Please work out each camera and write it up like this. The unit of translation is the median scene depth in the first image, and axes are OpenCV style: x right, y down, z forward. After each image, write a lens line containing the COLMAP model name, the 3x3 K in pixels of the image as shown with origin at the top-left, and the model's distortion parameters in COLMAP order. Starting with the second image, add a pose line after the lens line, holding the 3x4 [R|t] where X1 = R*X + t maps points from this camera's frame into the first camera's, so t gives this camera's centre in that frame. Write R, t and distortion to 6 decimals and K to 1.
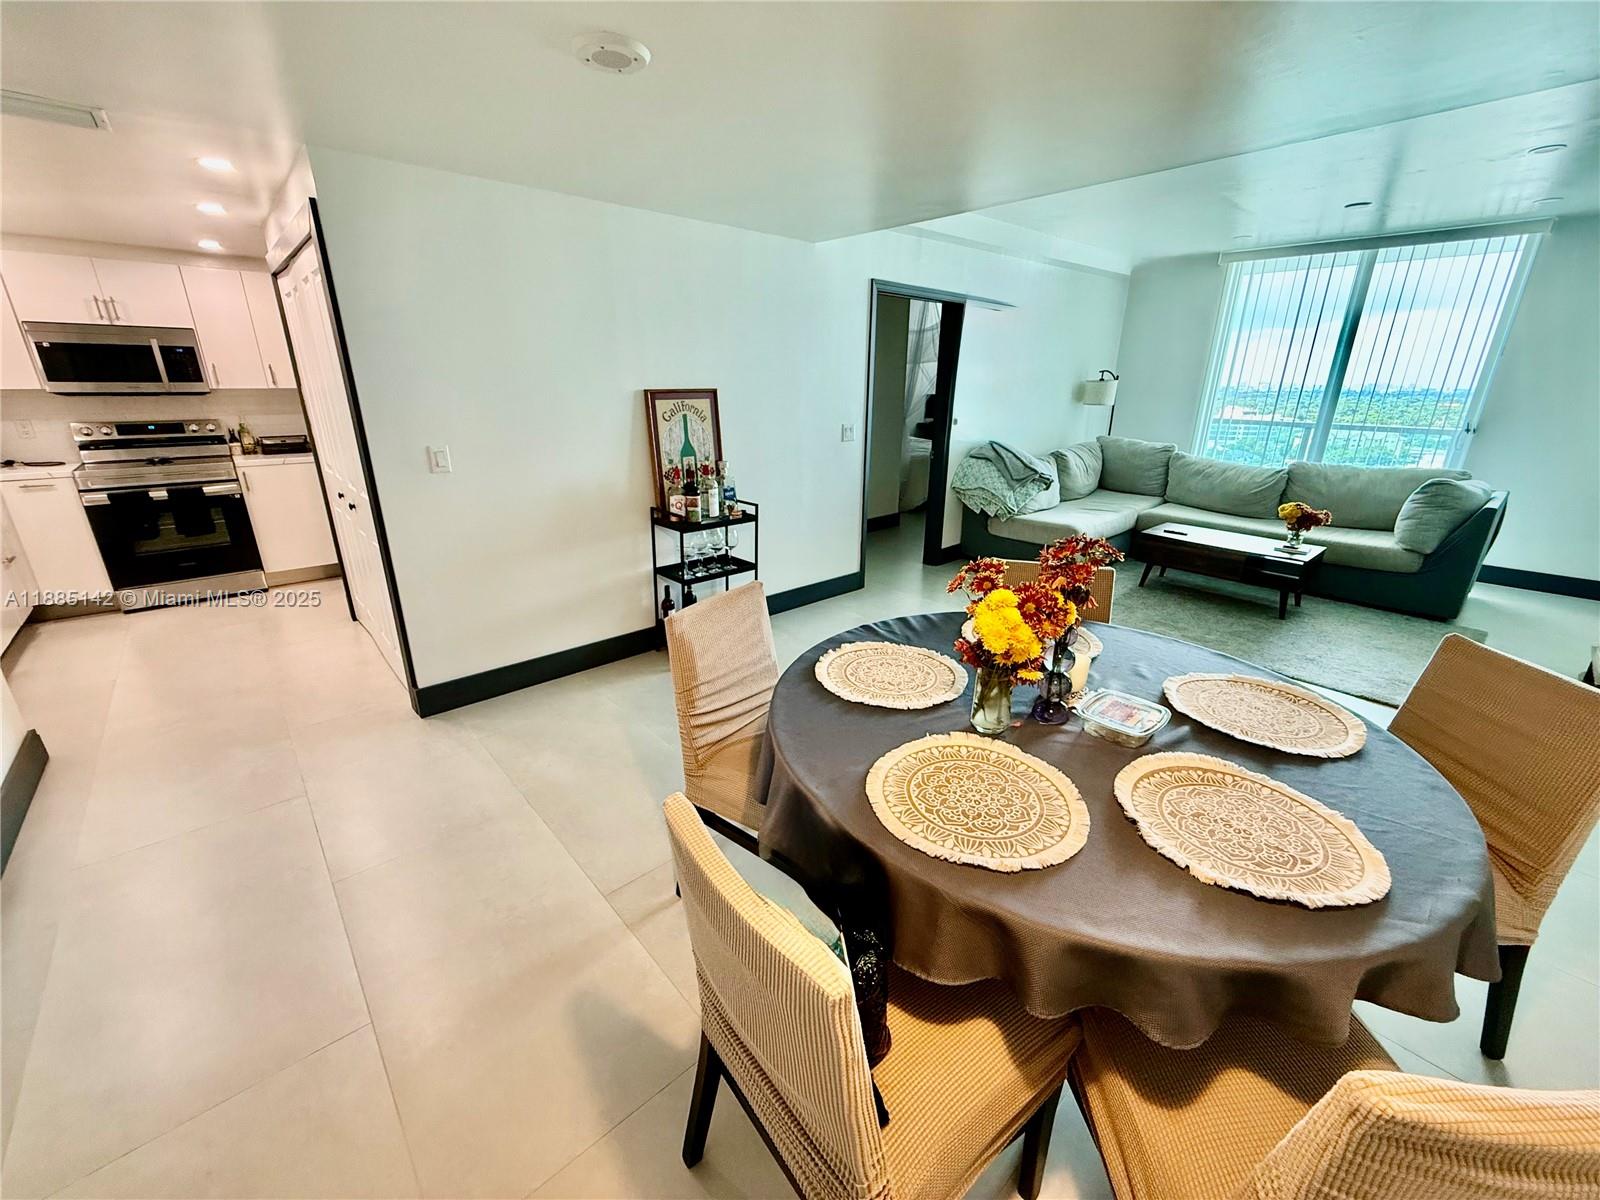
lens RADIAL K [[636.6, 0, 794.5], [0, 636.6, 604.1], [0, 0, 1]] dist [0.000129, 0.000275]
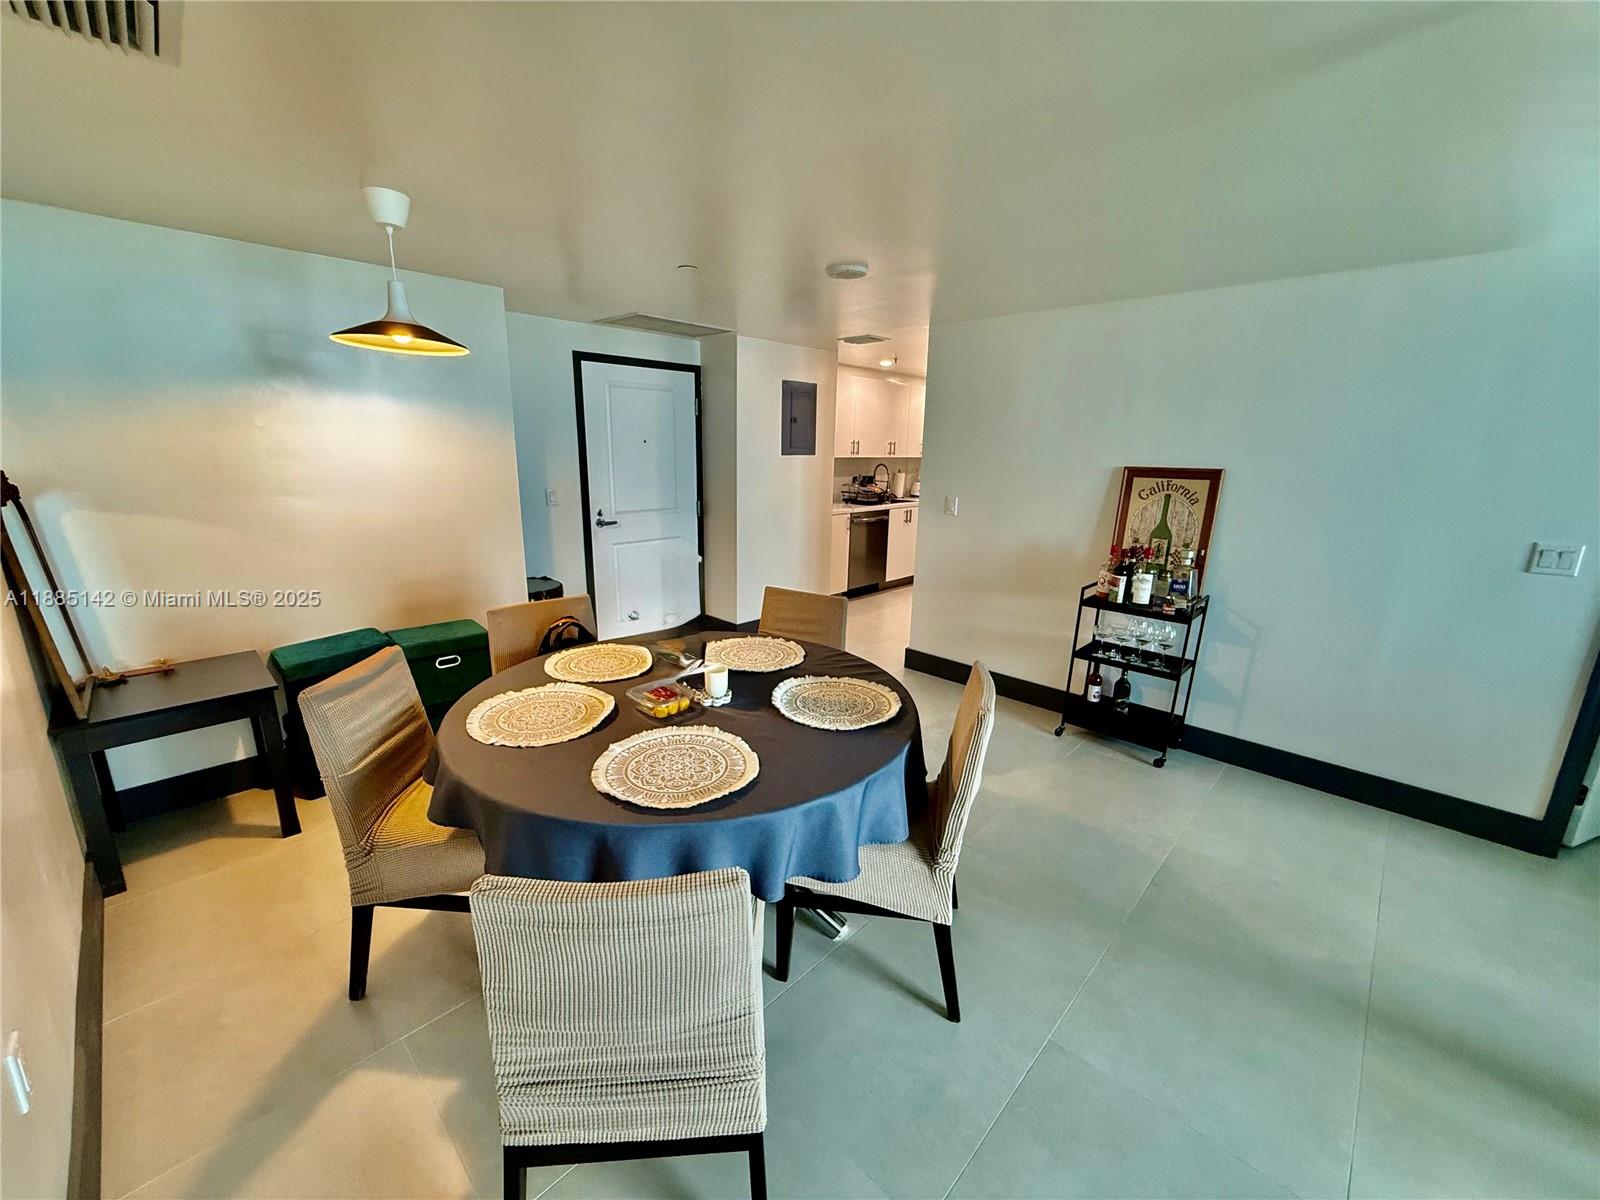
lens RADIAL K [[636.6, 0, 795.1], [0, 636.6, 602.9], [0, 0, 1]] dist [0.000129, 0.000275]
pose [[0.066890, 0.236132, -0.969416, 0.593794], [-0.343885, 0.917517, 0.199763, -0.124034], [0.936626, 0.320005, 0.142575, 0.335503]]
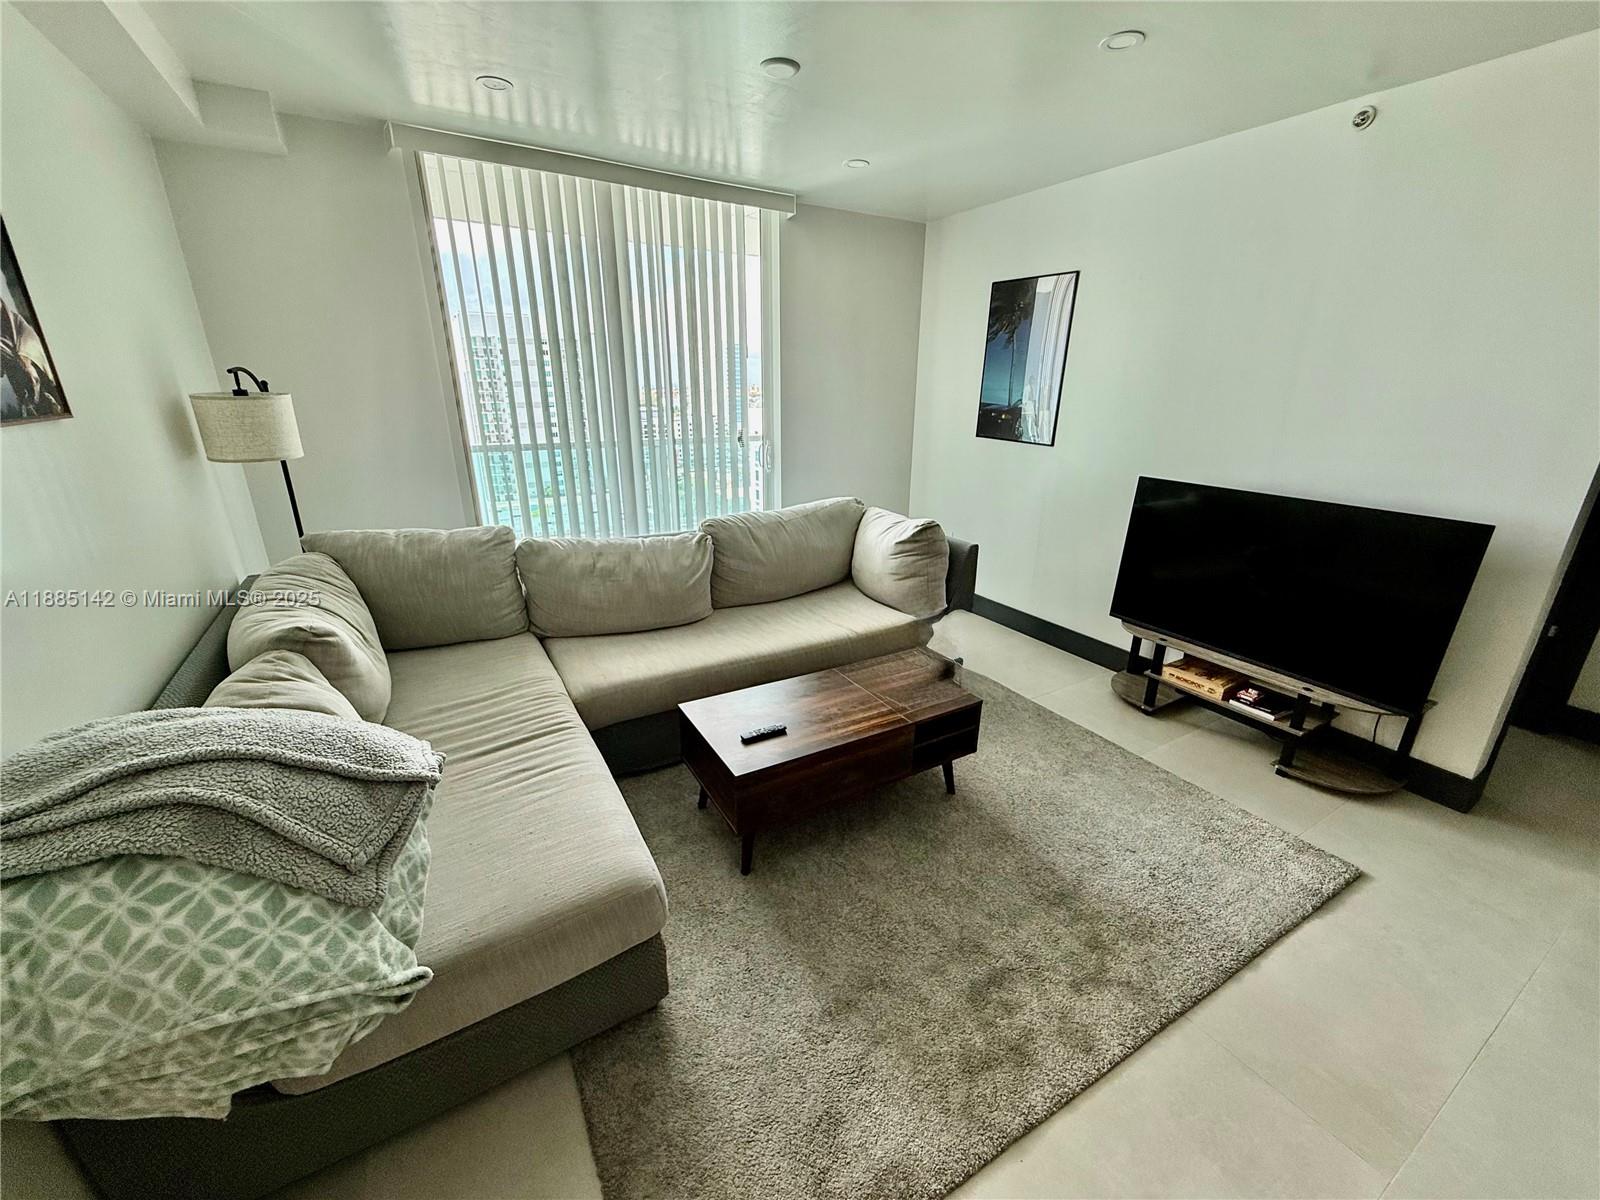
lens RADIAL K [[636.6, 0, 796.2], [0, 636.6, 605.3], [0, 0, 1]] dist [0.000129, 0.000275]
pose [[0.195897, -0.330022, 0.923423, 0.241434], [0.324540, 0.910422, 0.256527, -0.338345], [-0.925364, 0.249434, 0.285455, 0.922467]]
